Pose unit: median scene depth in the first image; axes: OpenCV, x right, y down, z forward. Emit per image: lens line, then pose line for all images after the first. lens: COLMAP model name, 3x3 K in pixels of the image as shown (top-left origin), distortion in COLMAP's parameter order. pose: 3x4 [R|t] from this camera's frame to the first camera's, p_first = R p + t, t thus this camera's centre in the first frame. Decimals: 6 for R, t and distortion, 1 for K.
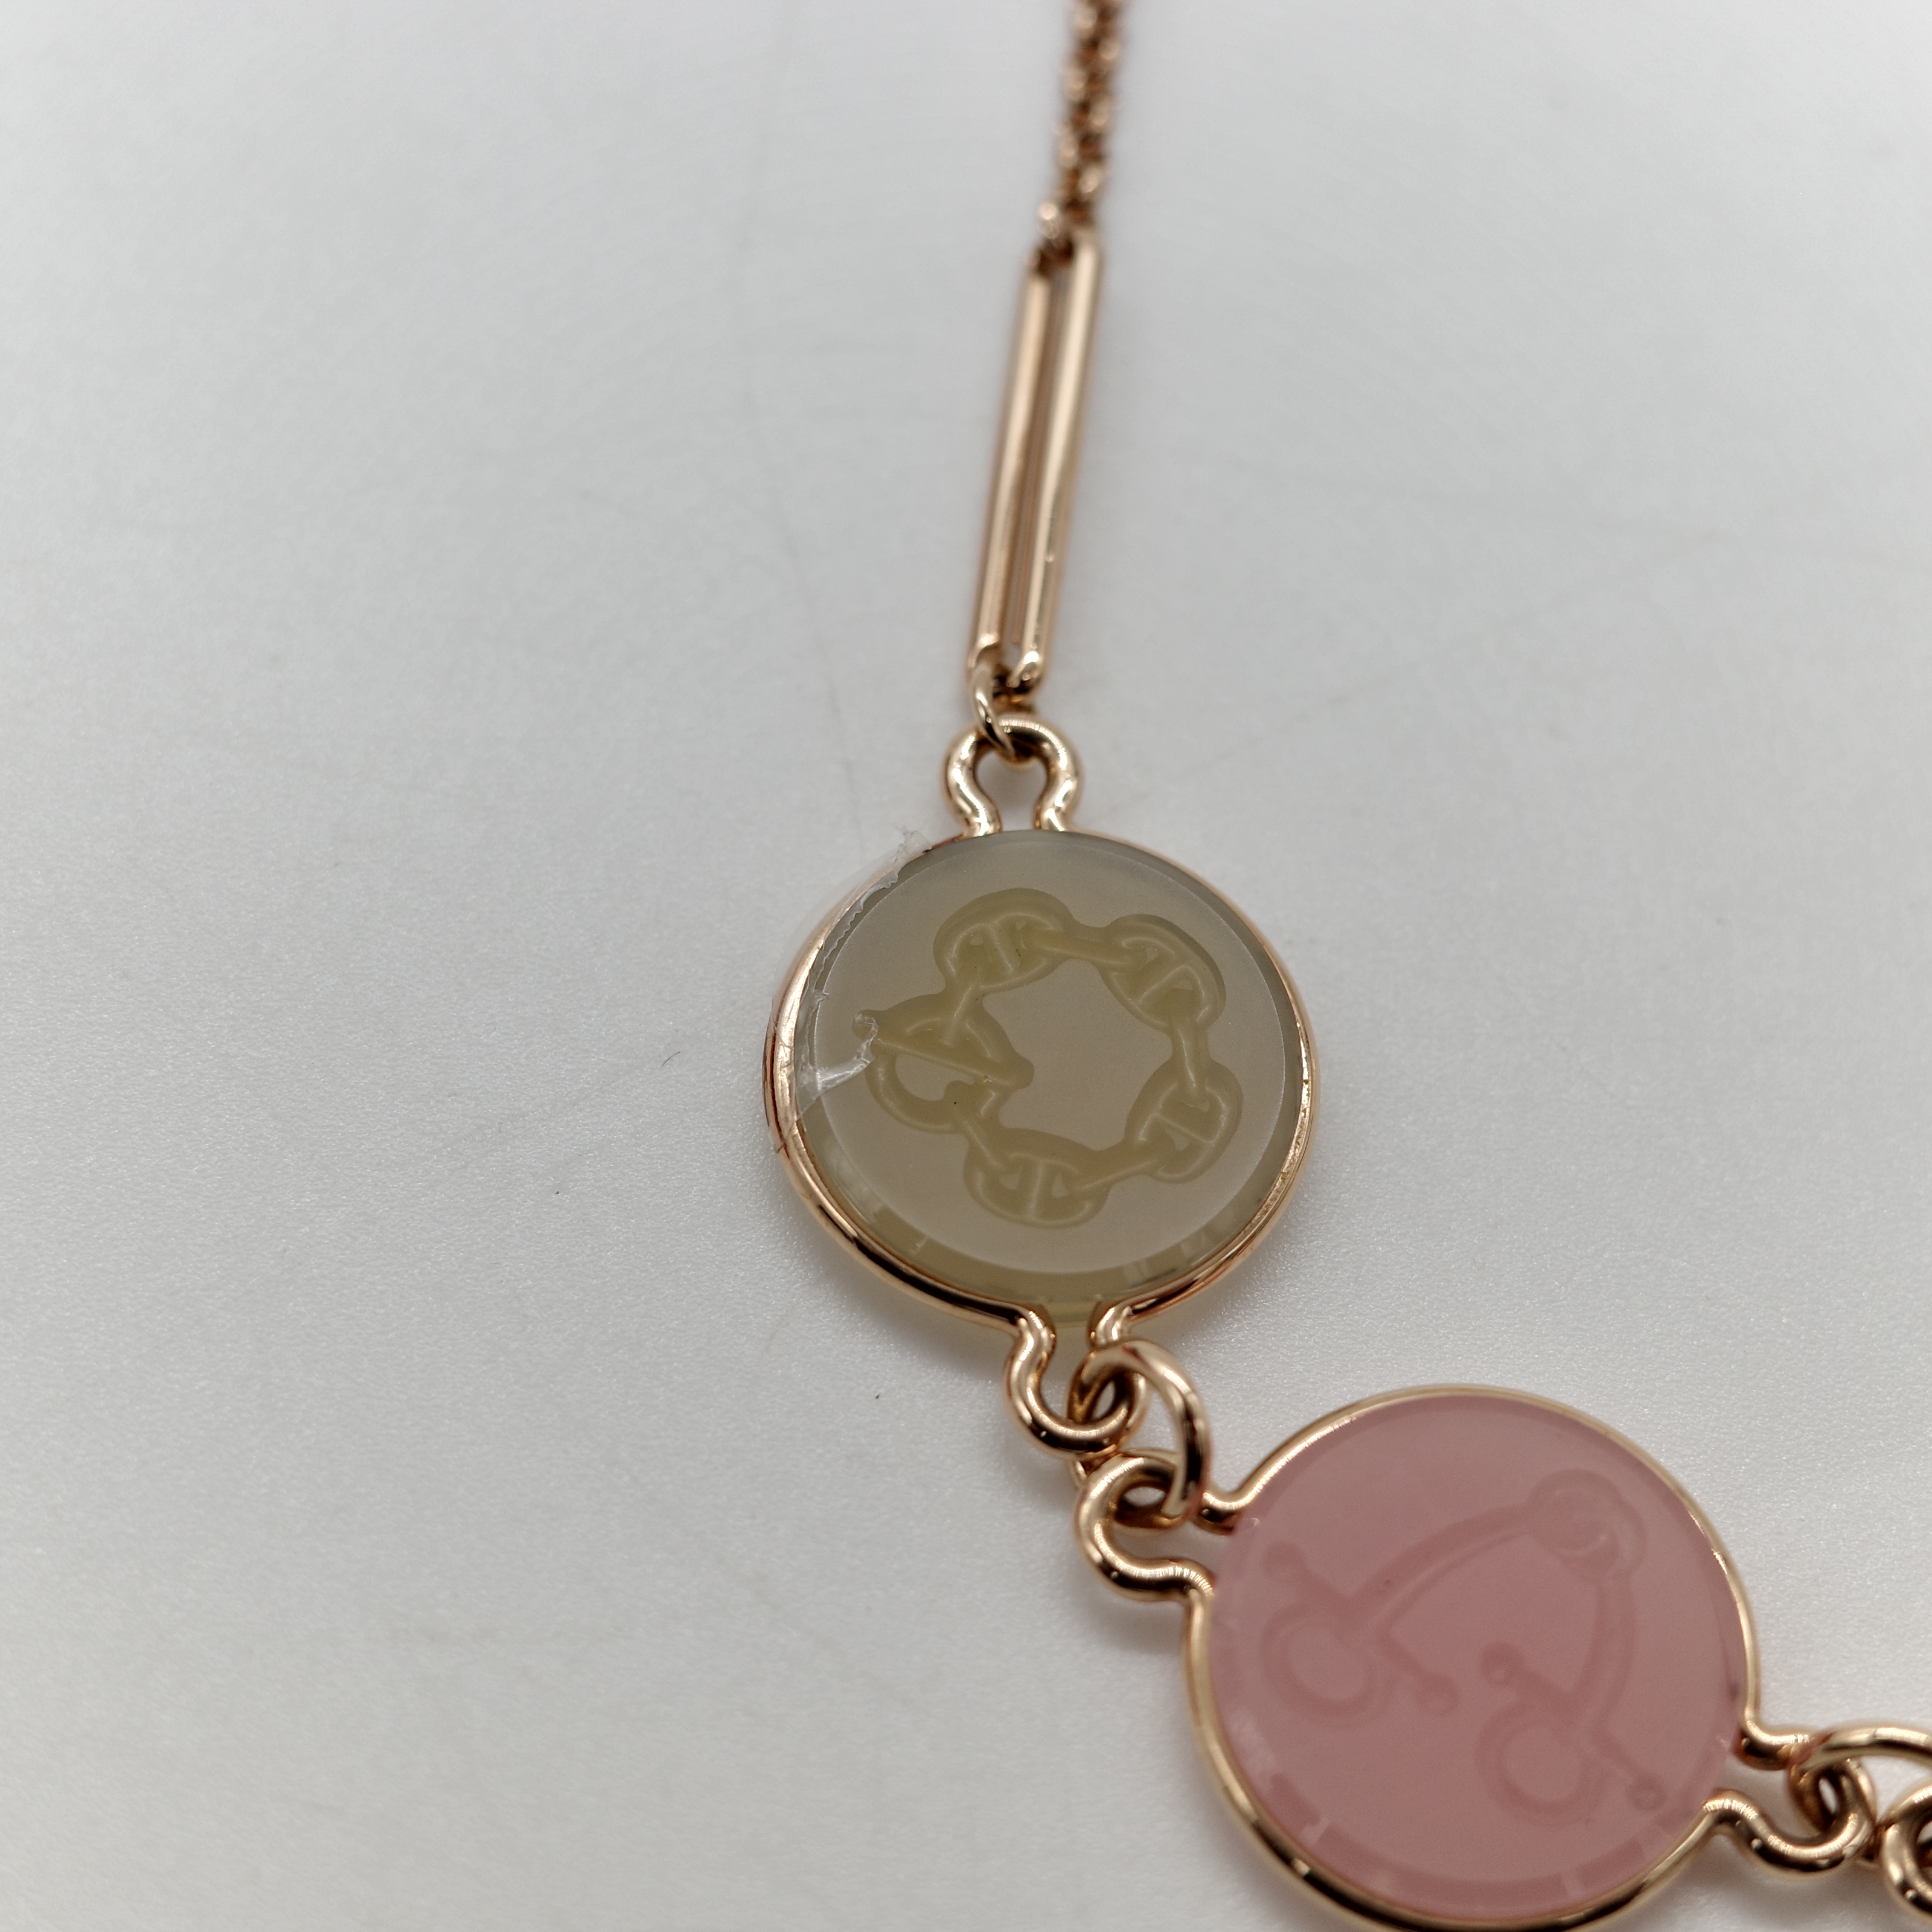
lens RADIAL K [[5077.6, 0, 966.0], [0, 5077.6, 966.0], [0, 0, 1]] dist [0.081781, -0.004421]
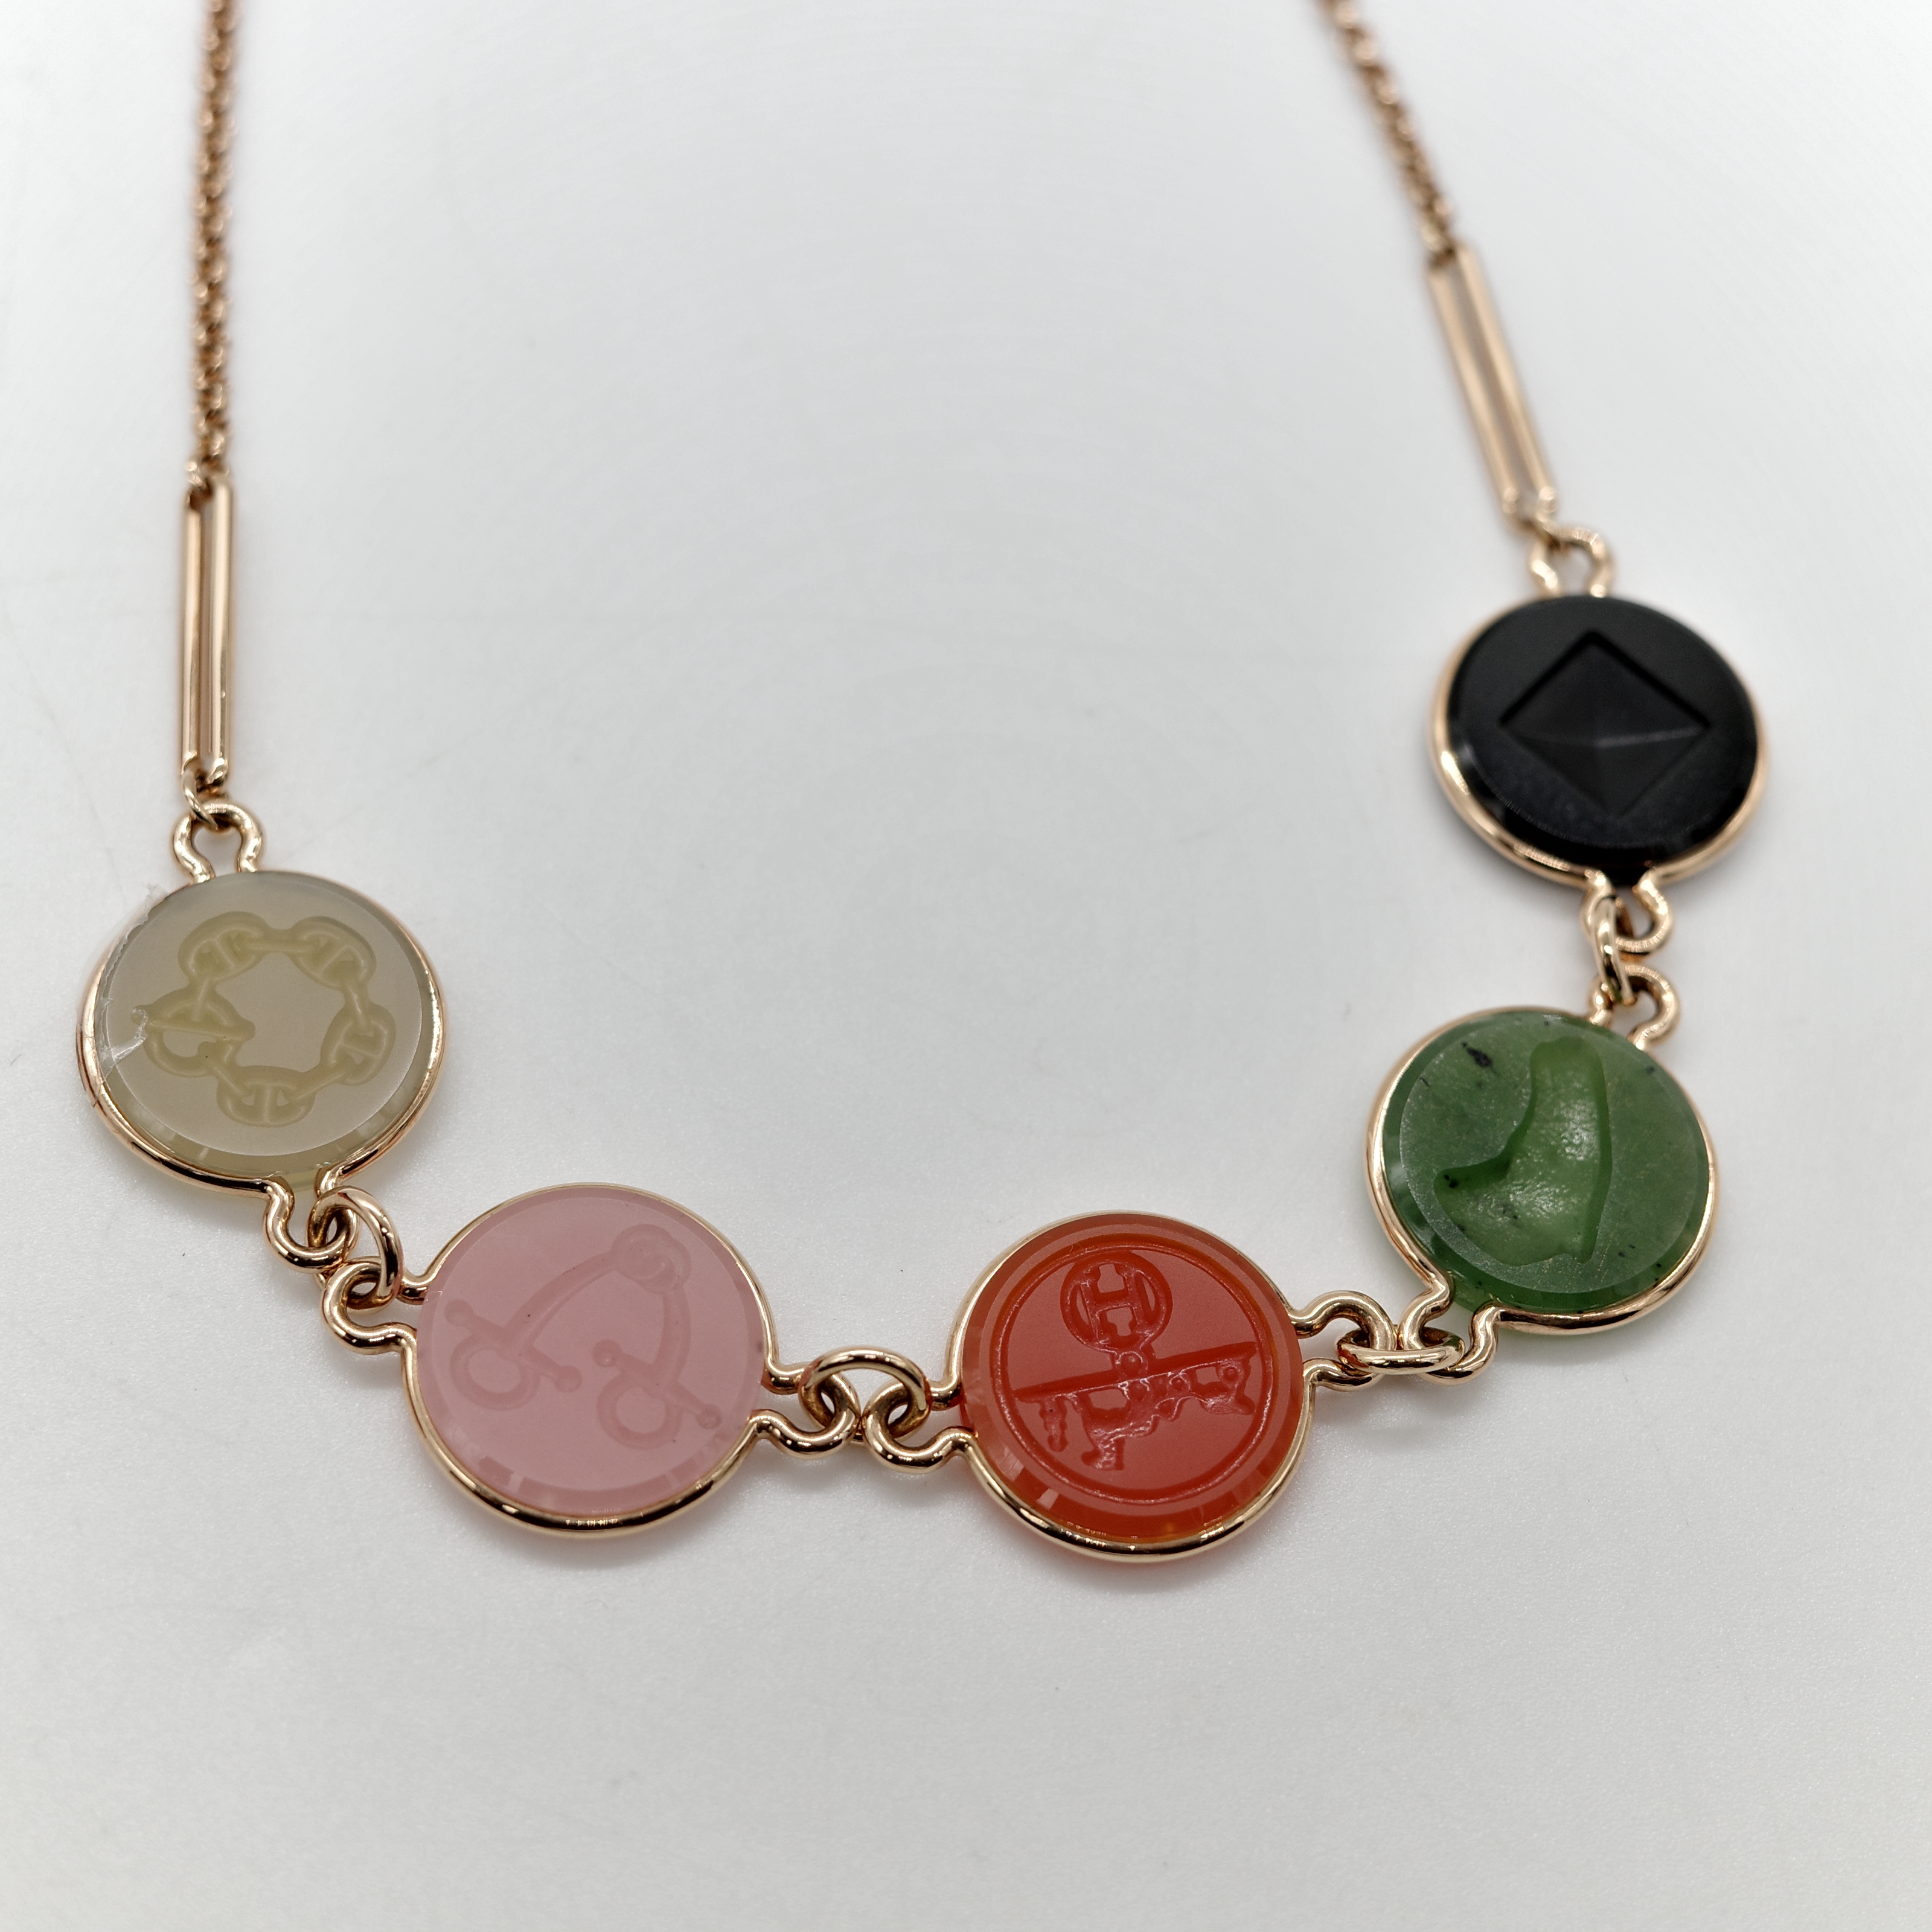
lens RADIAL K [[5077.6, 0, 966.0], [0, 5077.6, 966.0], [0, 0, 1]] dist [0.081781, -0.004421]
pose [[0.983950, -0.154308, 0.089616, 0.089427], [0.157156, 0.987242, -0.025612, 0.075066], [-0.084521, 0.039285, 0.995647, -0.536241]]
